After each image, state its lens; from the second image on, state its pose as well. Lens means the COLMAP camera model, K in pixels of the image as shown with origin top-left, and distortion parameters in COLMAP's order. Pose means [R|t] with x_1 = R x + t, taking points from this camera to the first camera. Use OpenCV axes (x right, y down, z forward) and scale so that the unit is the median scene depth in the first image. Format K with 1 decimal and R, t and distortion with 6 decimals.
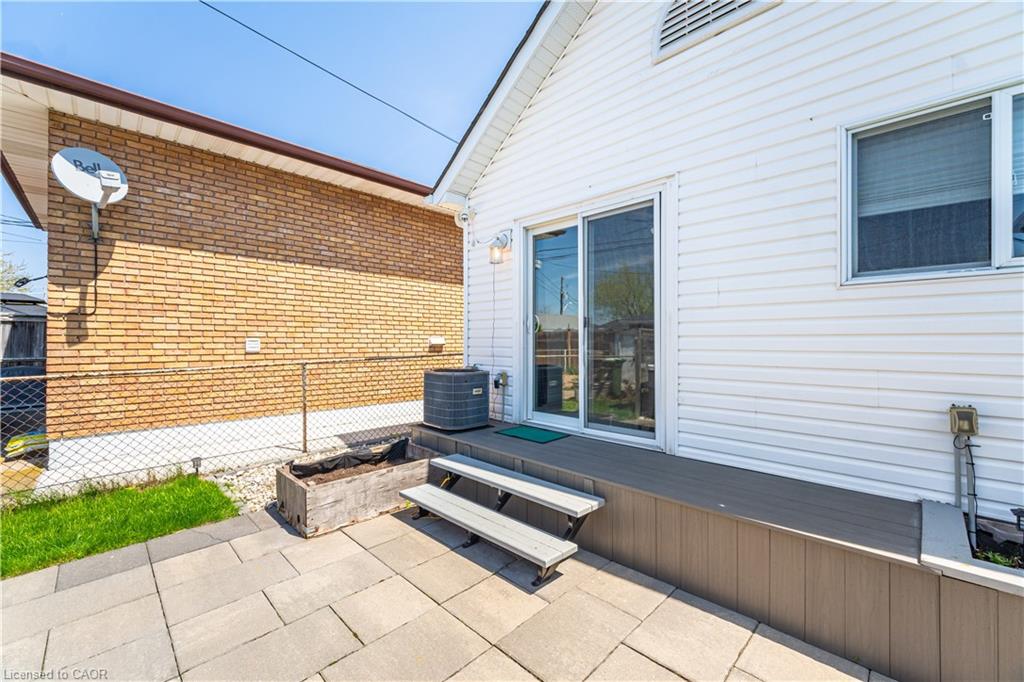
lens RADIAL K [[413.1, 0, 512.0], [0, 413.1, 342.0], [0, 0, 1]] dist [-0.008686, 0.001596]
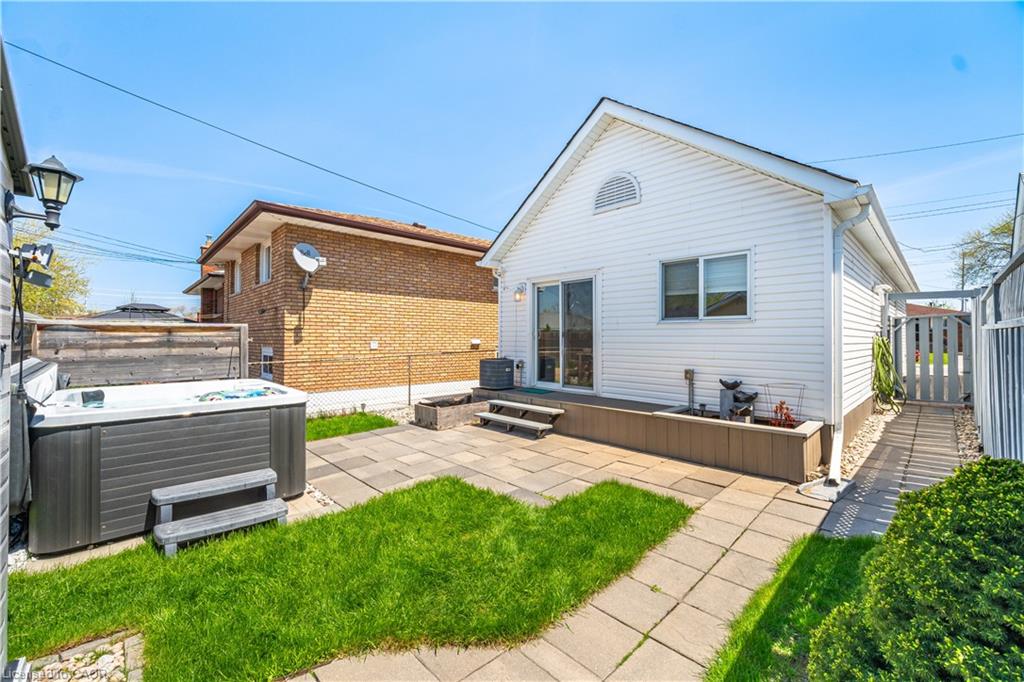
lens RADIAL K [[413.1, 0, 514.0], [0, 413.1, 334.5], [0, 0, 1]] dist [-0.008686, 0.001596]
pose [[0.999705, 0.000674, -0.024298, -0.009478], [-0.000898, 0.999957, -0.009205, -0.026485], [0.024291, 0.009224, 0.999662, -0.912430]]
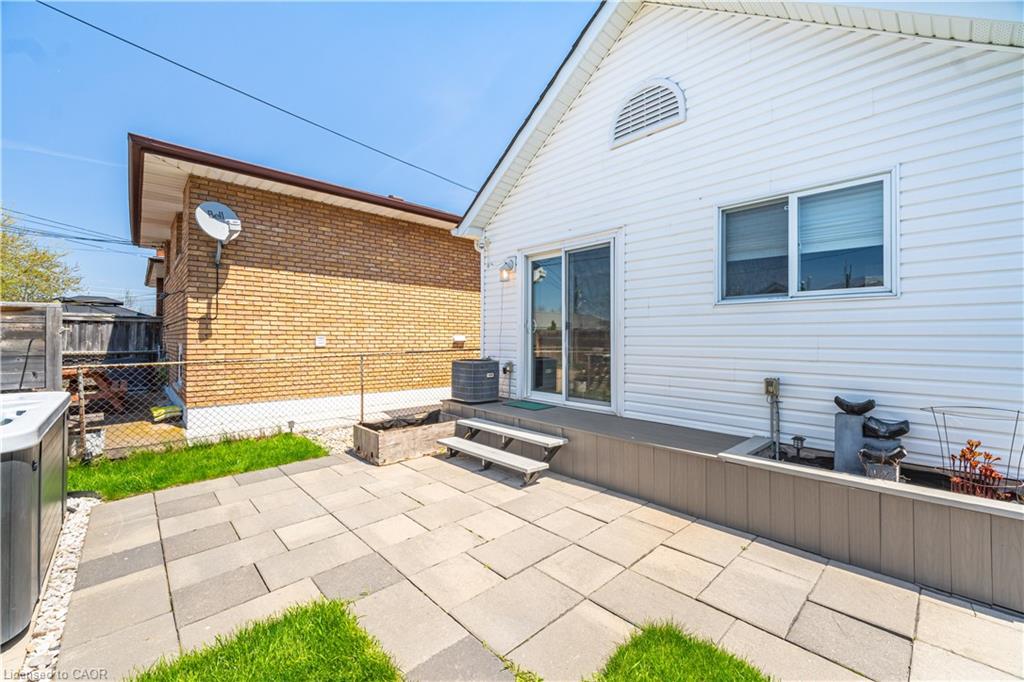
lens RADIAL K [[413.1, 0, 513.8], [0, 413.1, 336.4], [0, 0, 1]] dist [-0.008686, 0.001596]
pose [[0.999148, 0.002655, -0.041176, 0.050602], [-0.002944, 0.999971, -0.006964, -0.001032], [0.041156, 0.007080, 0.999128, -0.373673]]
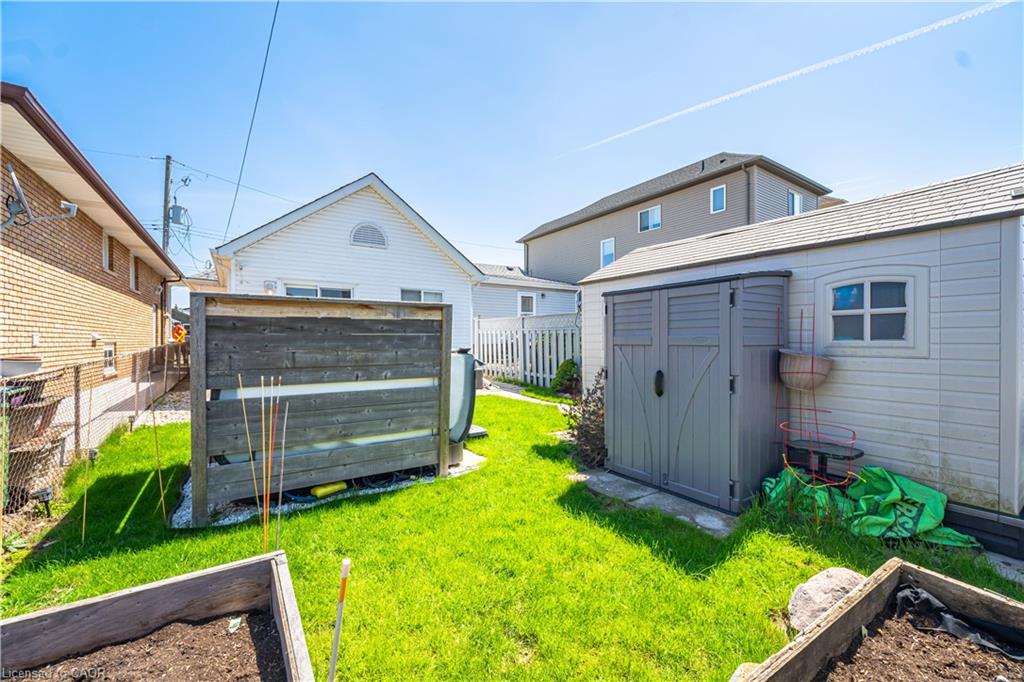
lens RADIAL K [[413.1, 0, 506.1], [0, 413.1, 339.8], [0, 0, 1]] dist [-0.008686, 0.001596]
pose [[0.197455, -0.001379, 0.980311, -1.888375], [0.008770, 0.999961, -0.000360, 0.026739], [-0.980273, 0.008668, 0.197459, -0.552836]]
